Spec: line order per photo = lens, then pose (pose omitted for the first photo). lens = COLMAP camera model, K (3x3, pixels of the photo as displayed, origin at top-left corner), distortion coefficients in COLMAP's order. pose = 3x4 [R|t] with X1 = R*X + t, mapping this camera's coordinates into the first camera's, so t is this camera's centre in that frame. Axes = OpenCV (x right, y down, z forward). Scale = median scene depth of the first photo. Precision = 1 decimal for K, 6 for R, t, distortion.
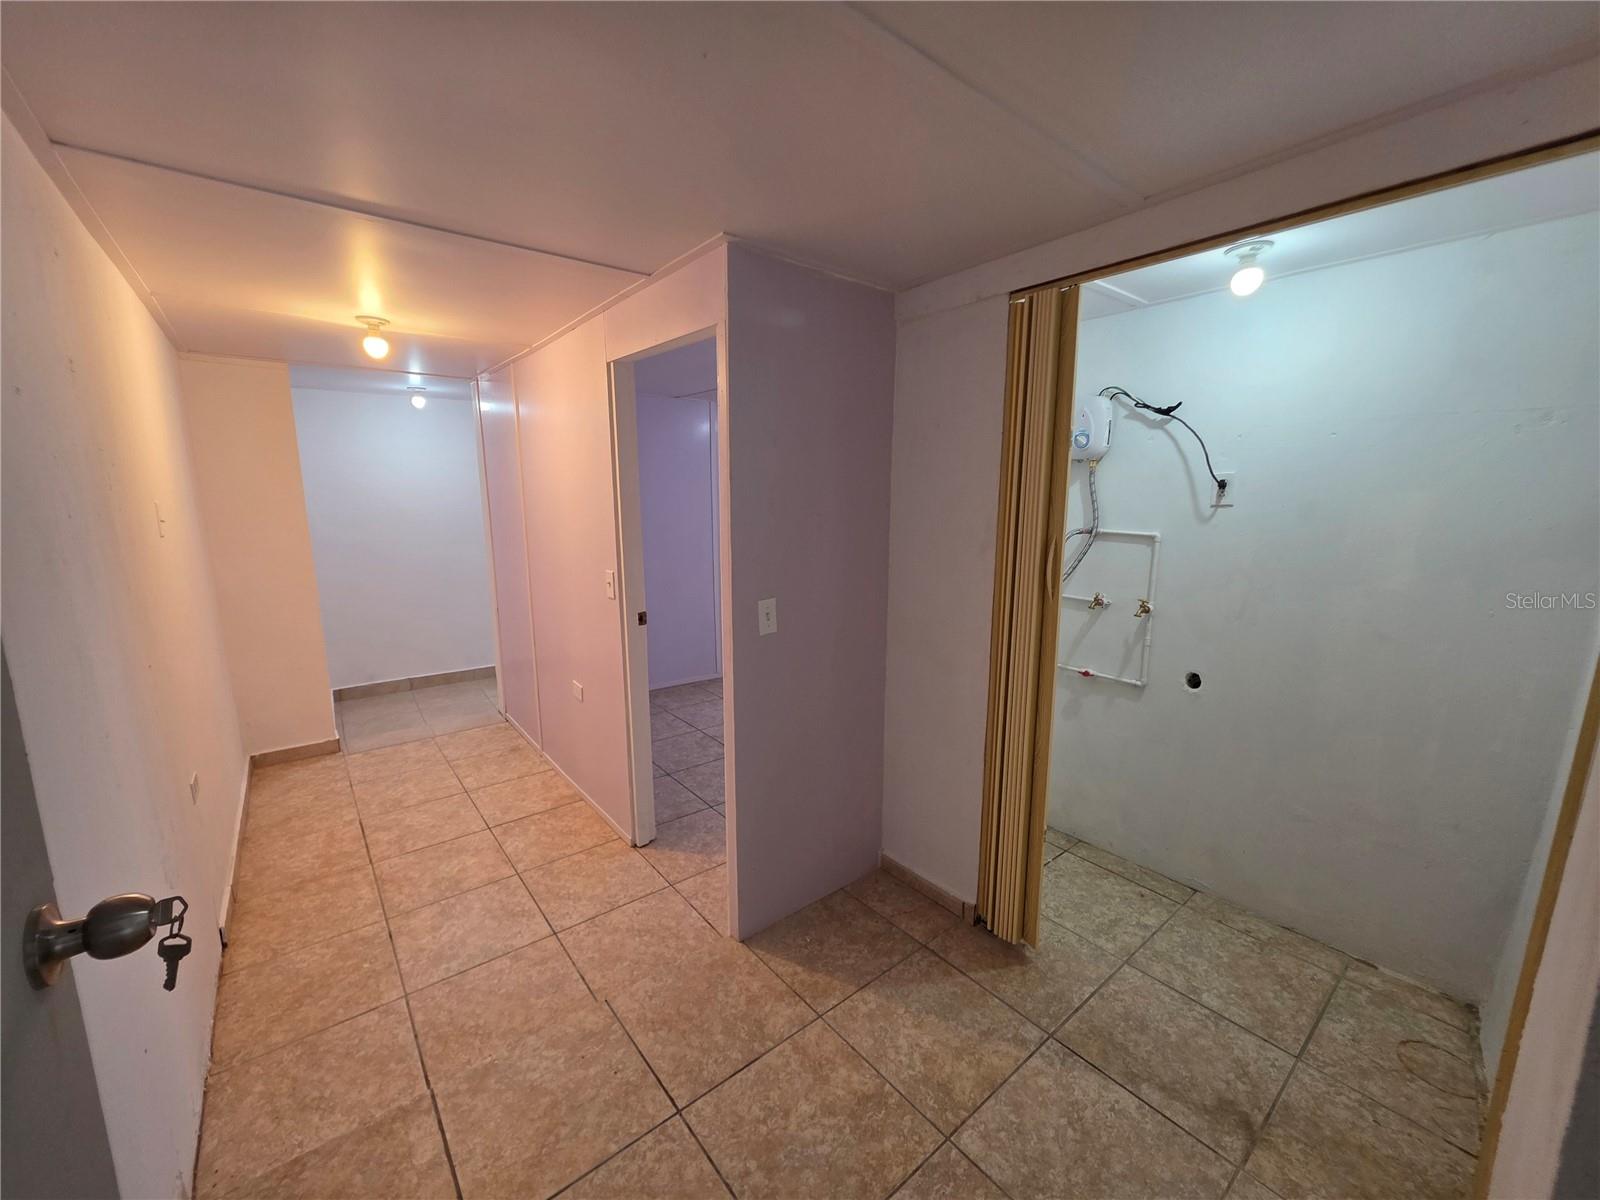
lens RADIAL K [[637.6, 0, 793.1], [0, 637.6, 605.4], [0, 0, 1]] dist [-0.003634, -0.000676]
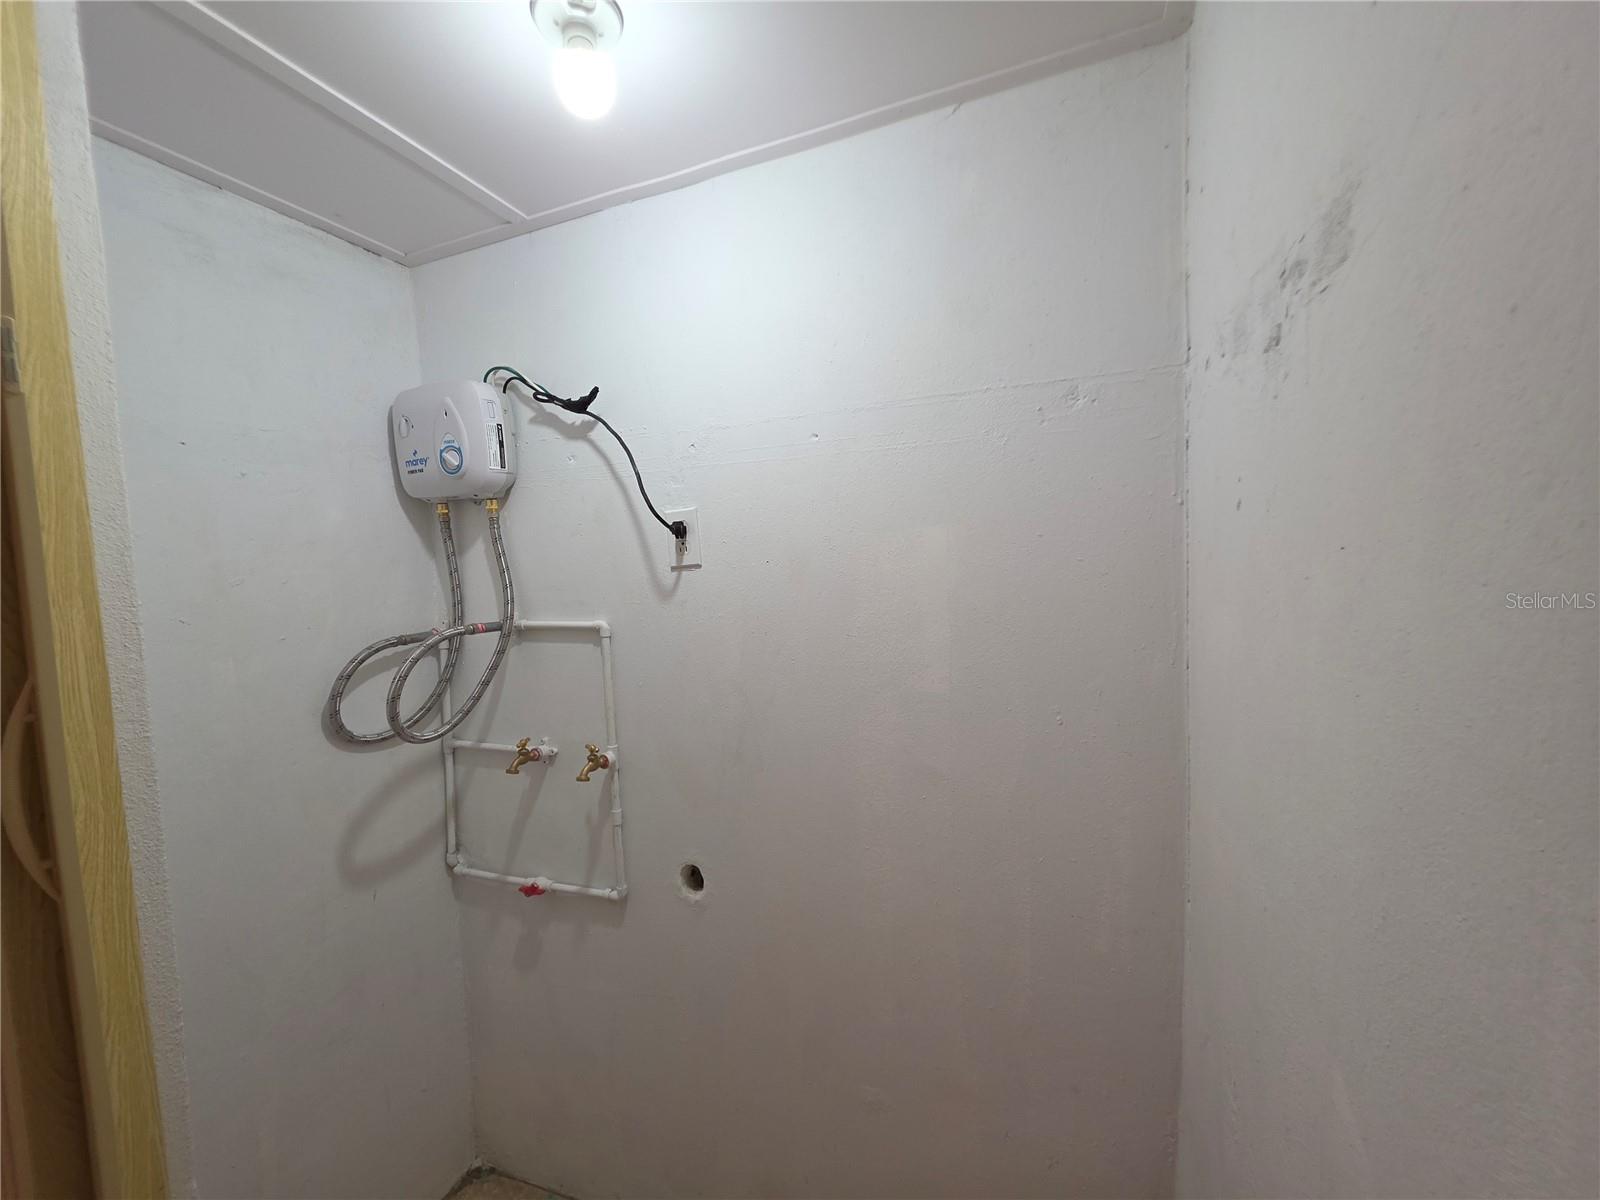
lens RADIAL K [[637.6, 0, 803.7], [0, 637.6, 598.6], [0, 0, 1]] dist [-0.003634, -0.000676]
pose [[0.858650, -0.071748, 0.507516, 0.435765], [0.138631, 0.985759, -0.095188, -0.055139], [-0.493459, 0.152090, 0.856368, 0.428090]]
